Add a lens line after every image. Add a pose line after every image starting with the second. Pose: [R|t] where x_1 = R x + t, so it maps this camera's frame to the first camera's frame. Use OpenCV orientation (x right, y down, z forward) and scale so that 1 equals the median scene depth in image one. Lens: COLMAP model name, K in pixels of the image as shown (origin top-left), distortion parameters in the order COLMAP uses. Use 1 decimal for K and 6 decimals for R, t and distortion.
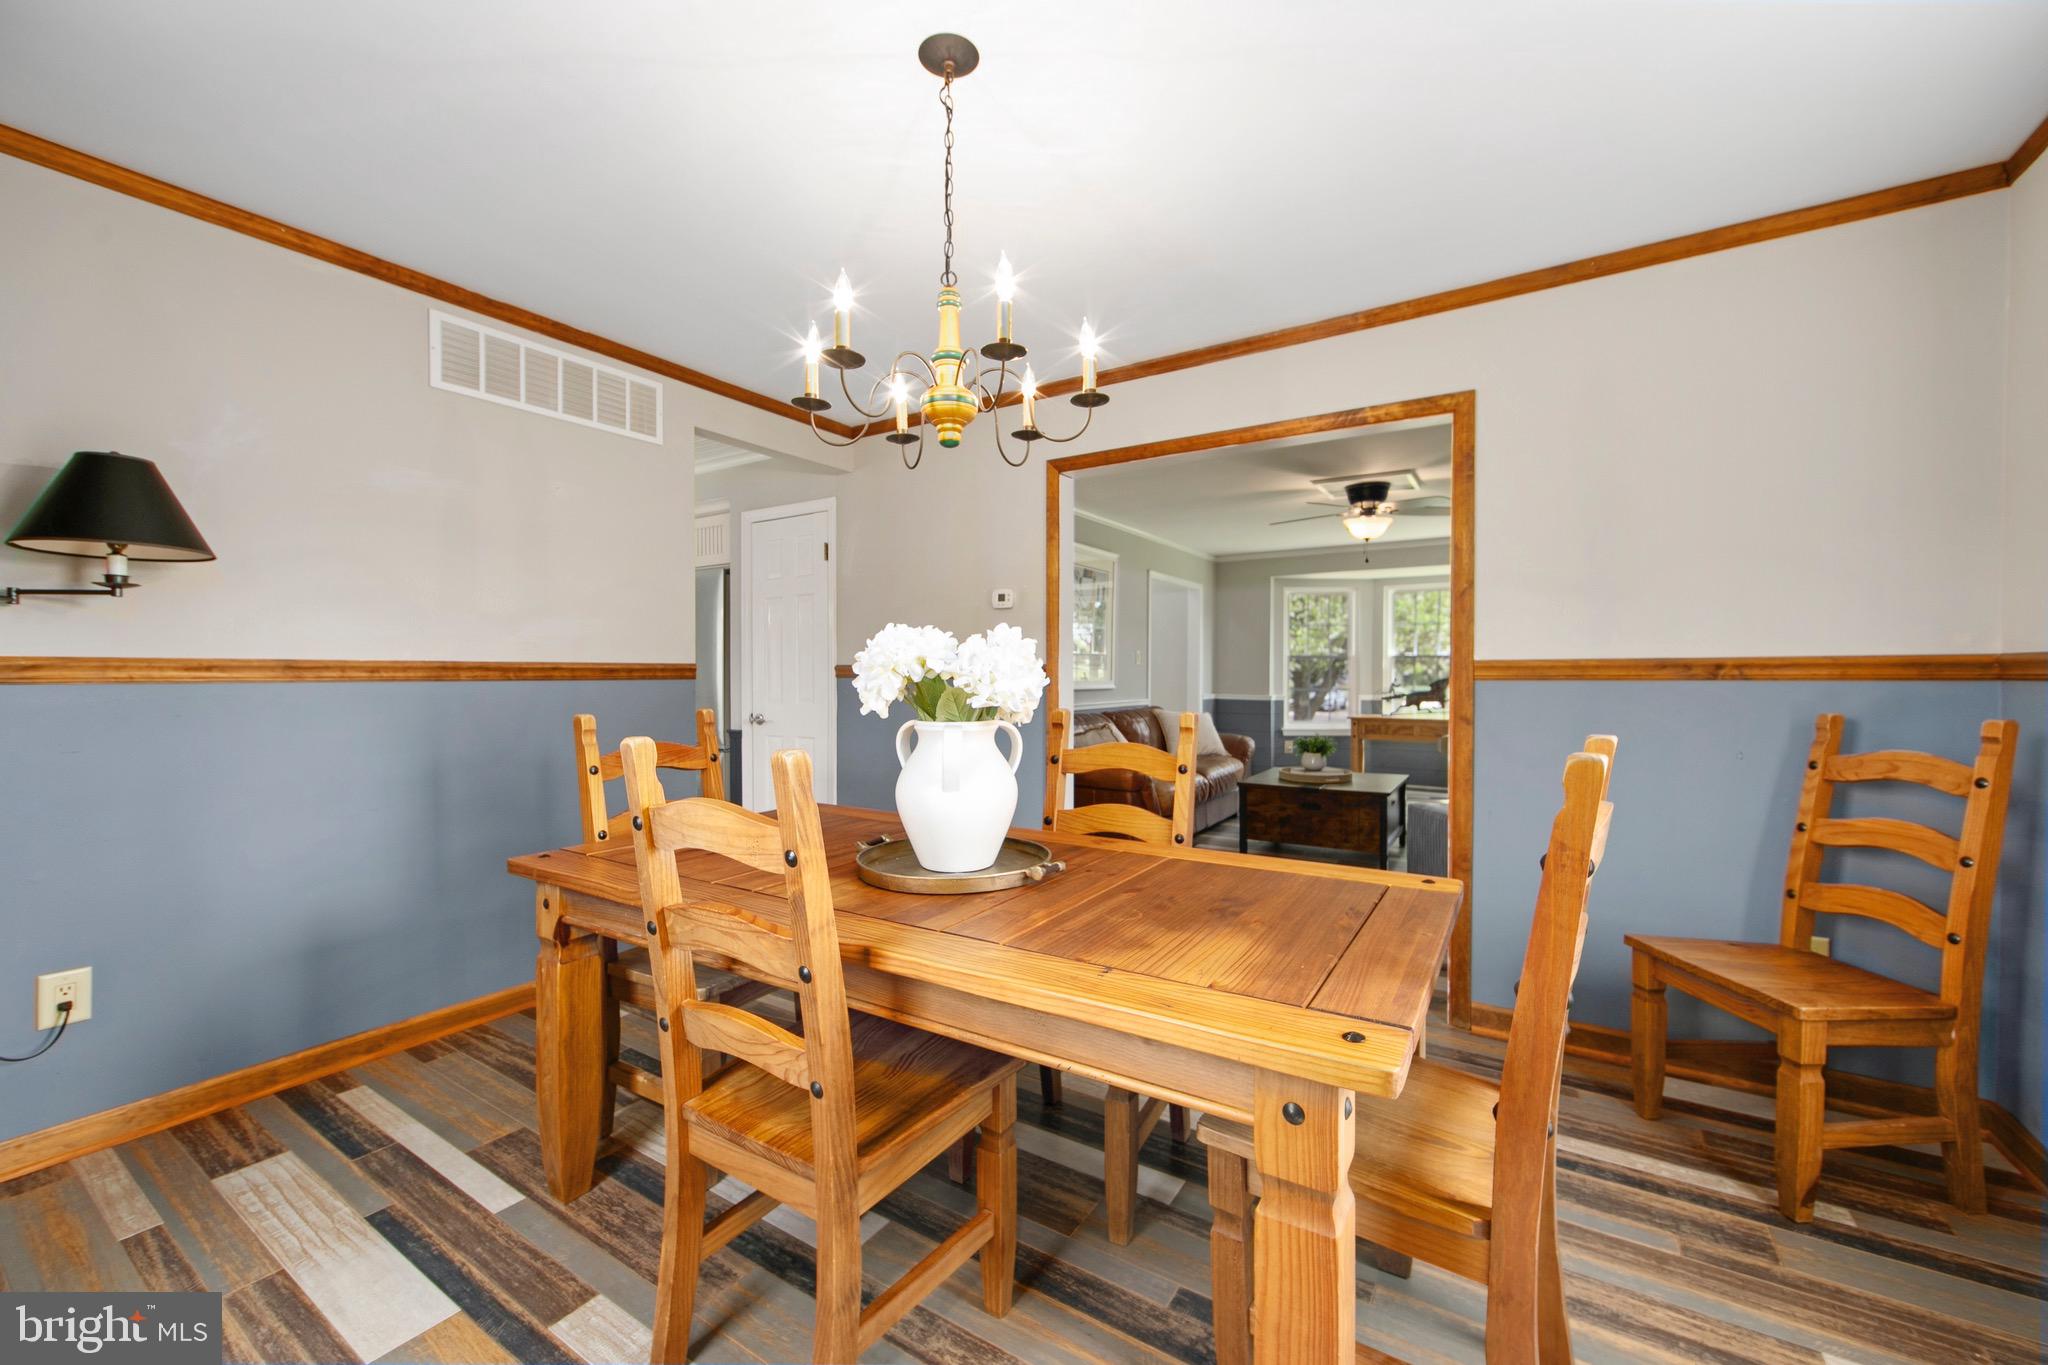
lens RADIAL K [[816.3, 0, 1020.6], [0, 816.3, 682.4], [0, 0, 1]] dist [-0.012107, 0.001540]
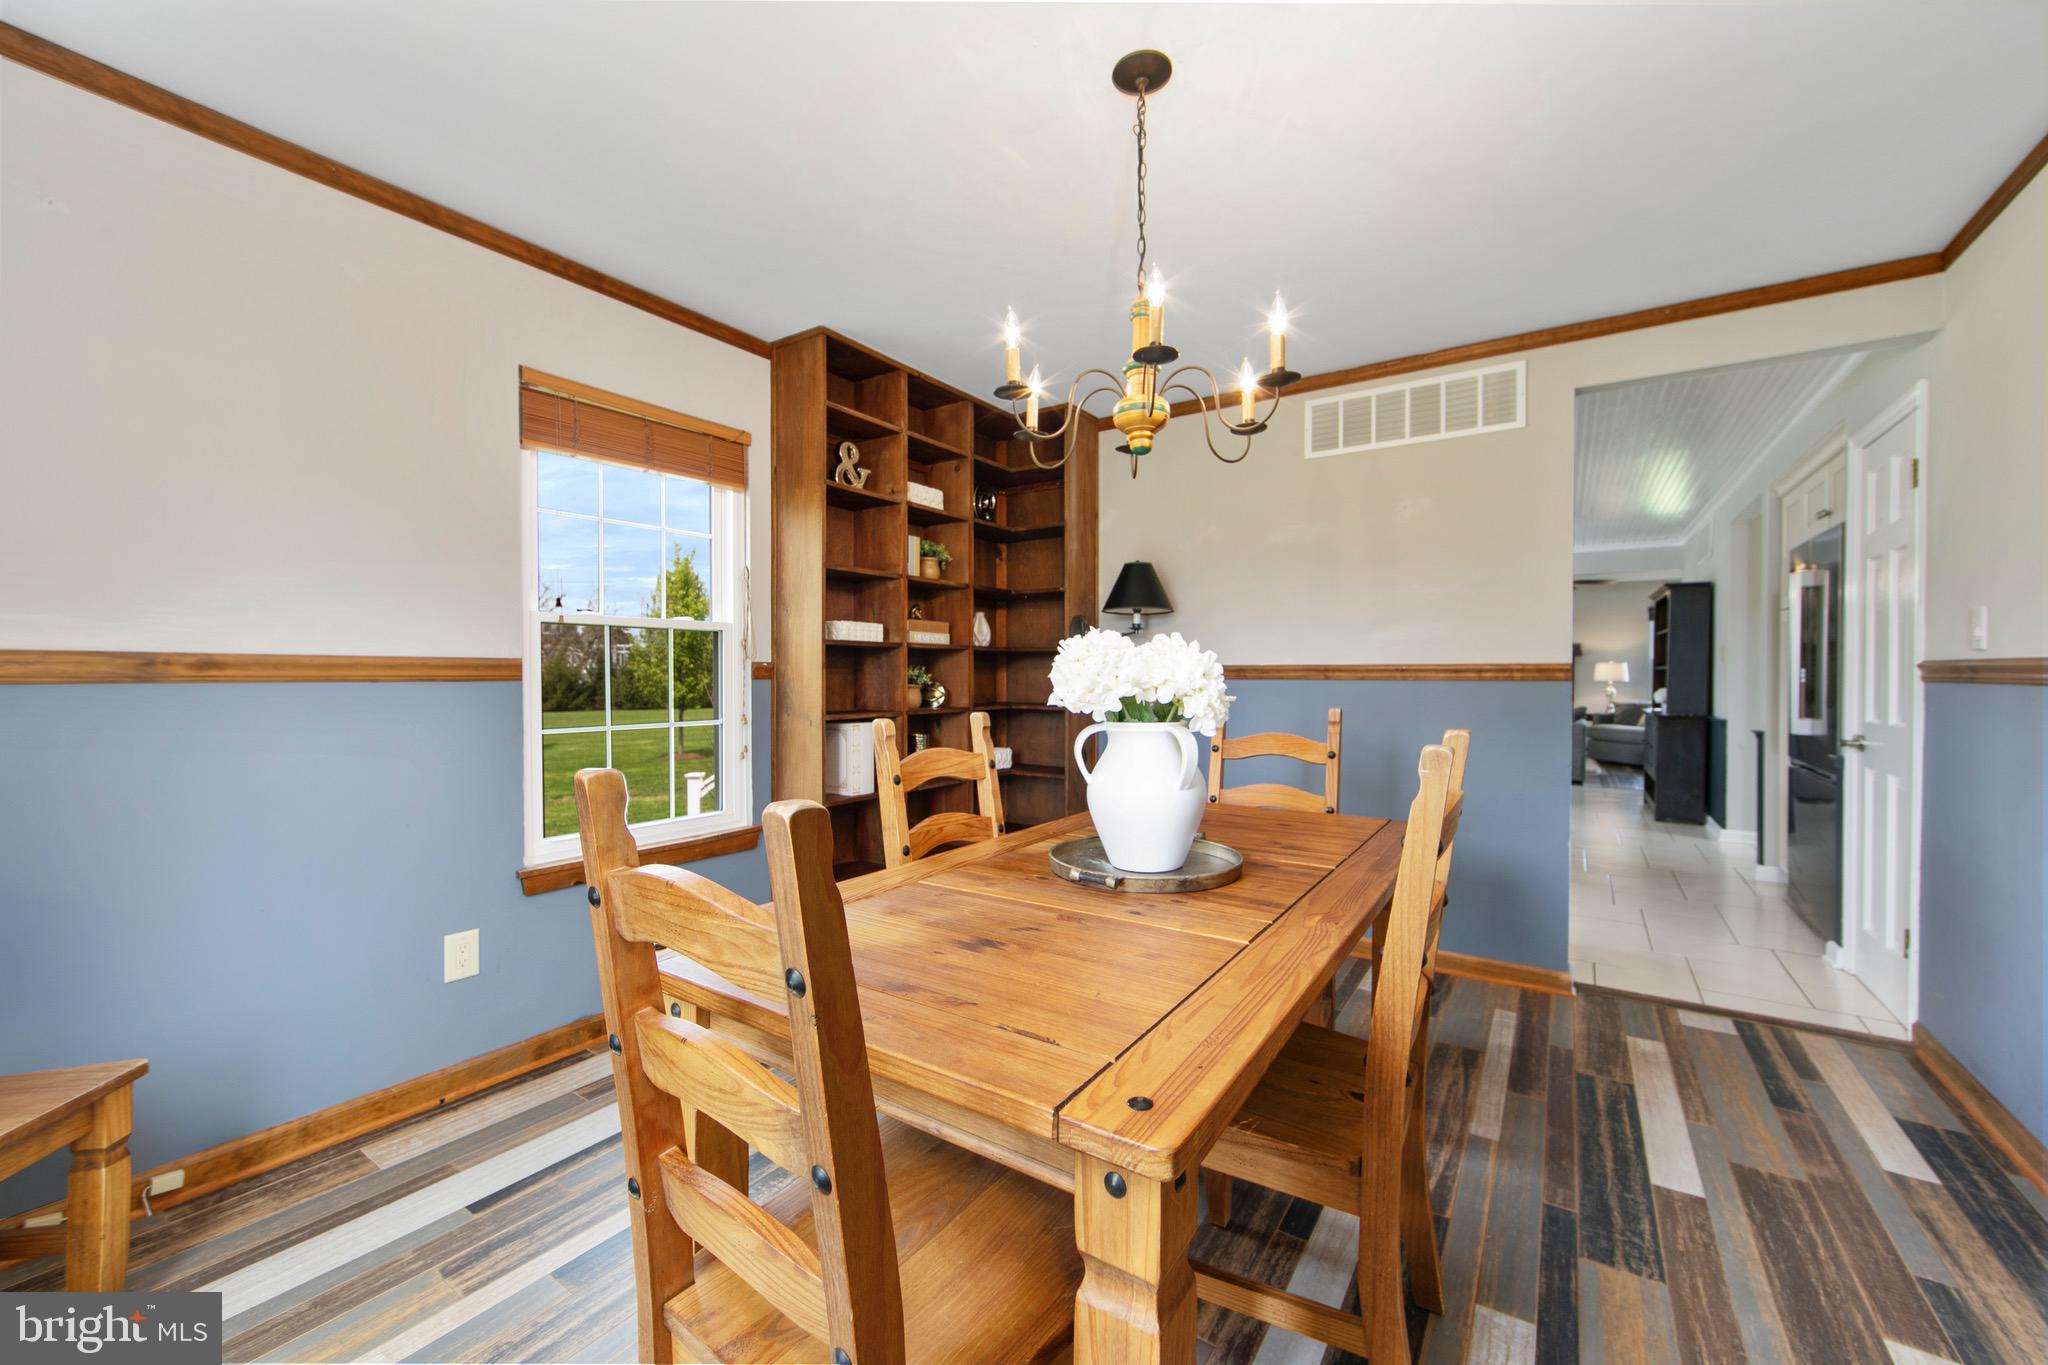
lens RADIAL K [[816.3, 0, 1024.5], [0, 816.3, 677.2], [0, 0, 1]] dist [-0.012107, 0.001540]
pose [[-0.024636, 0.008899, -0.999657, 0.624473], [-0.006320, 0.999939, 0.009057, -0.015630], [0.999677, 0.006541, -0.024579, 0.570755]]
